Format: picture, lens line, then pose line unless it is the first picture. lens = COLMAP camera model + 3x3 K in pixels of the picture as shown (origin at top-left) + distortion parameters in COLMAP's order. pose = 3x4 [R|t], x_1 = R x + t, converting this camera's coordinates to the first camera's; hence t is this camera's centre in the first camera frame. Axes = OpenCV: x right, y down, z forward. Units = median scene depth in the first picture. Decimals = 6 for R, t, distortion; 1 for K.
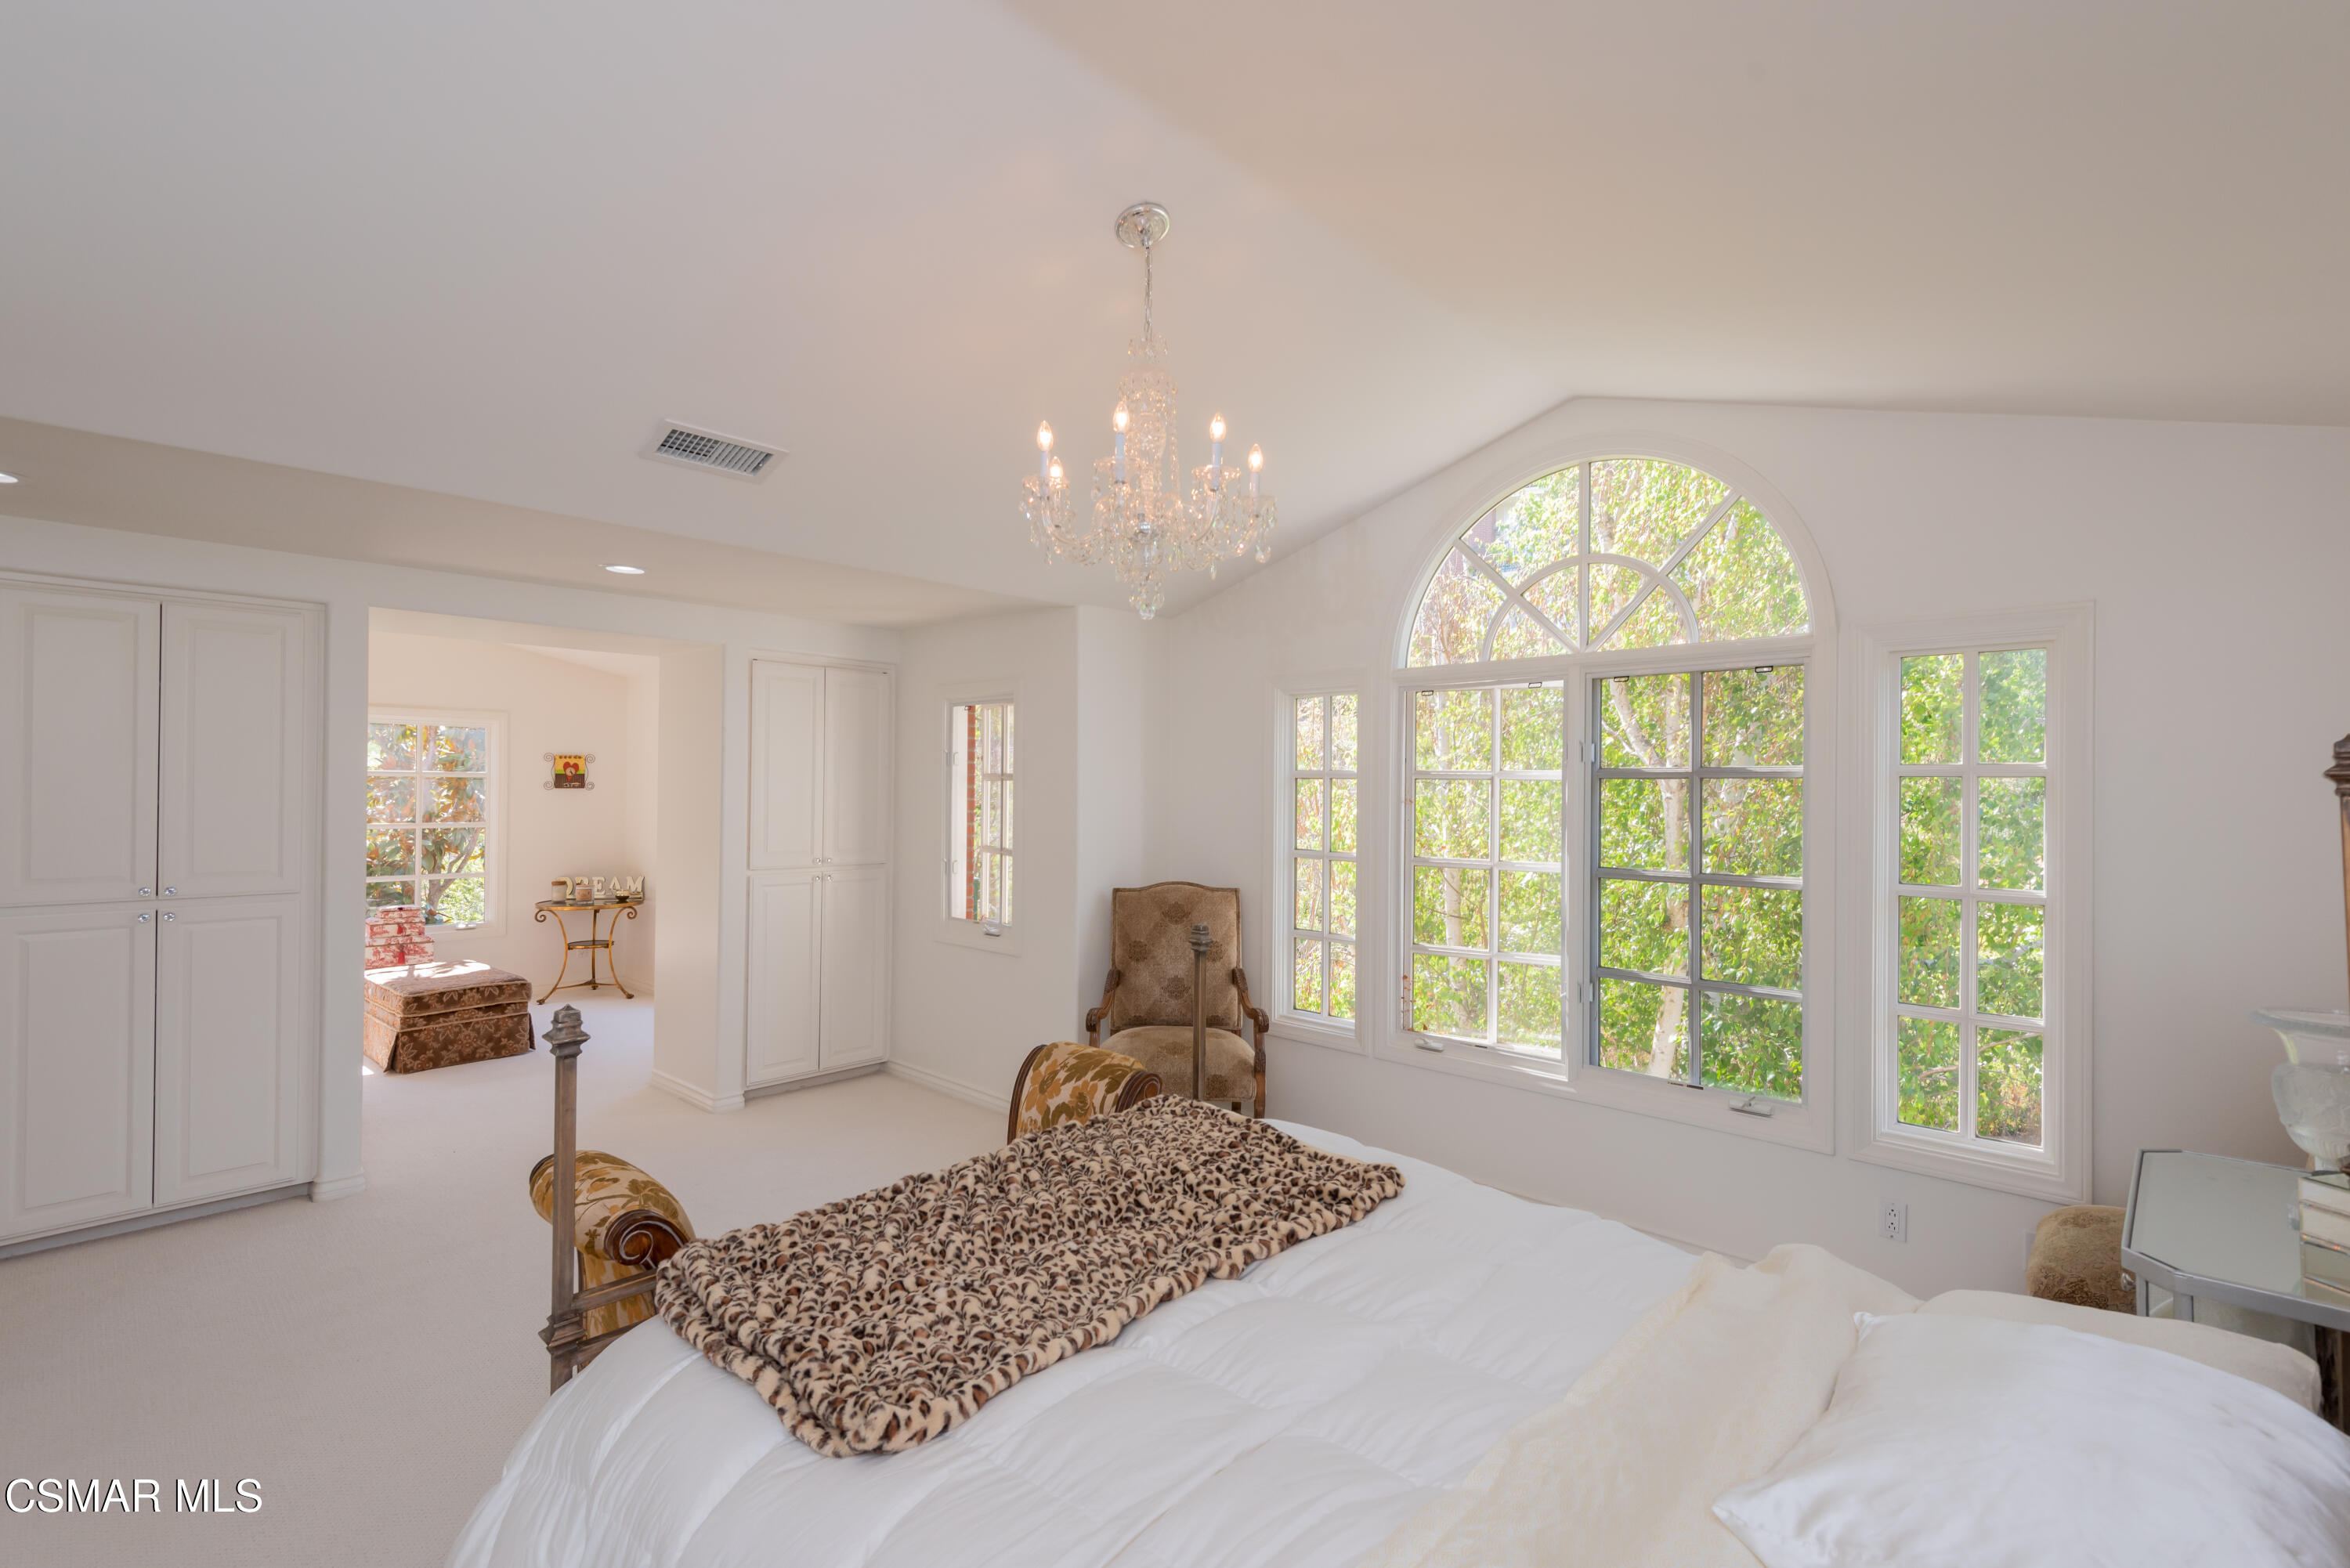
lens RADIAL K [[1070.0, 0, 1172.1], [0, 1070.0, 789.9], [0, 0, 1]] dist [0.041482, -0.028761]
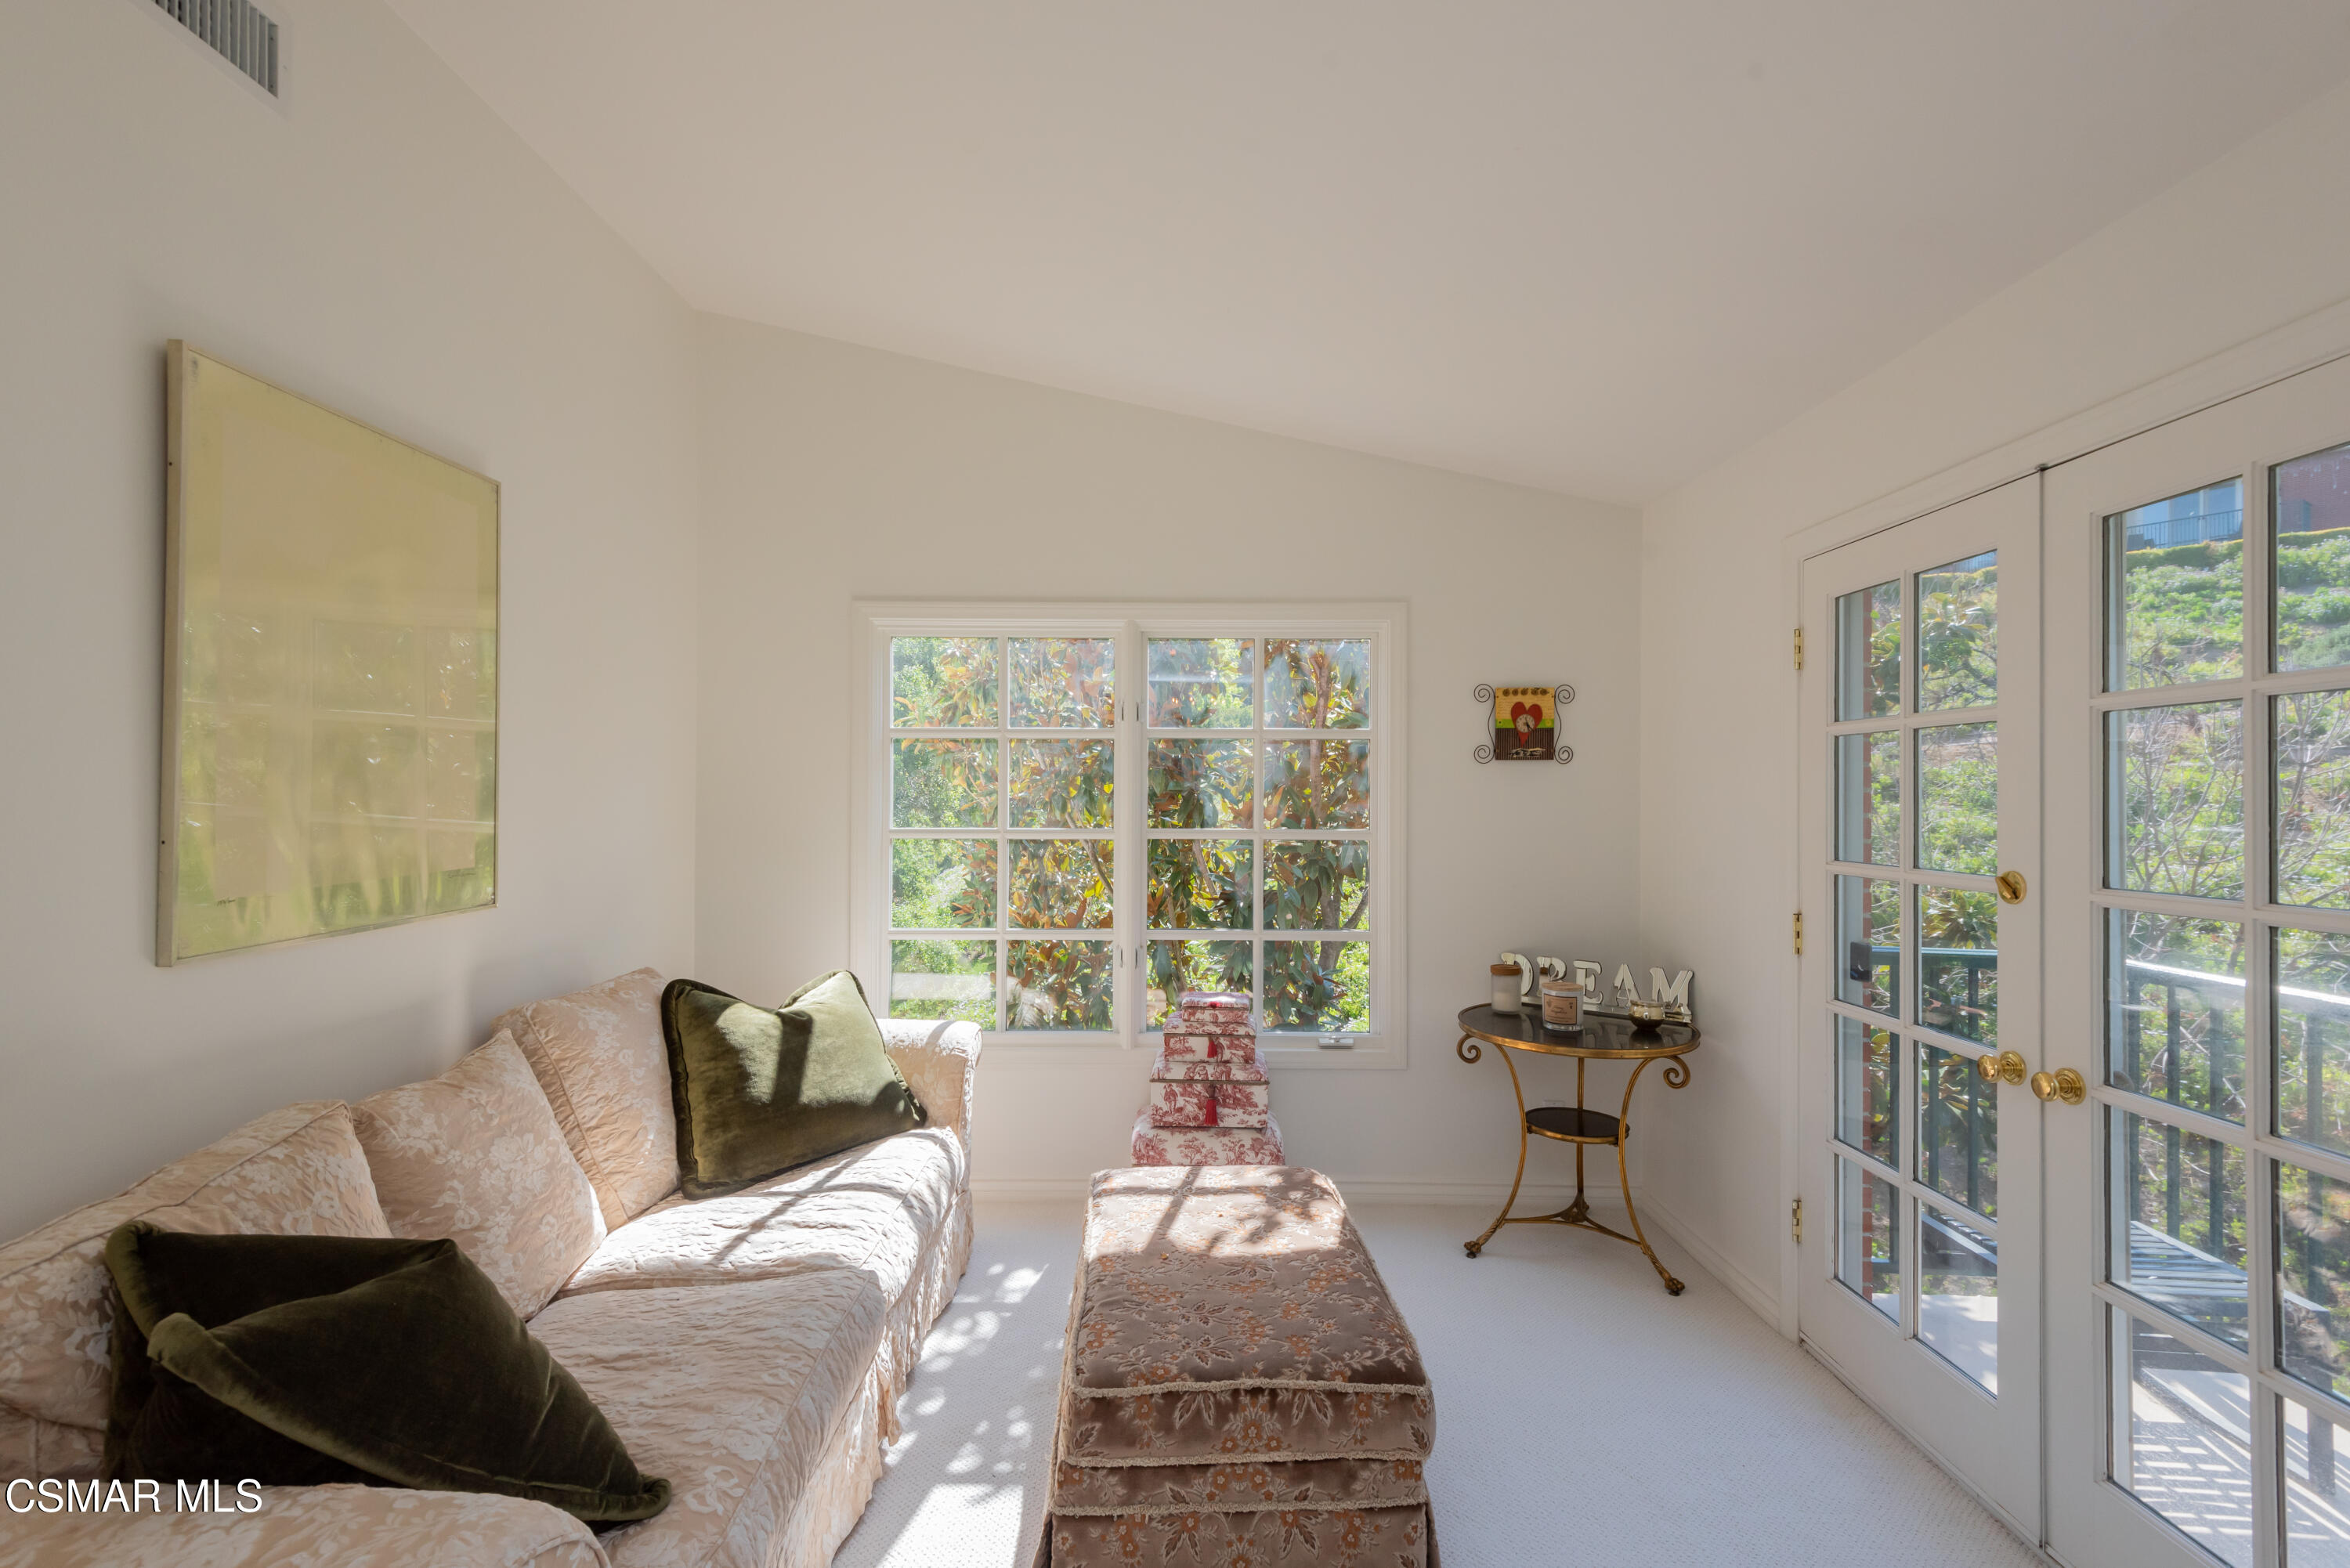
lens RADIAL K [[1070.0, 0, 1172.1], [0, 1070.0, 789.9], [0, 0, 1]] dist [0.041482, -0.028761]
pose [[0.690435, -0.009207, -0.723336, -0.334996], [0.002375, 0.999942, -0.010462, 0.015417], [0.723391, 0.005505, 0.690417, 0.584944]]
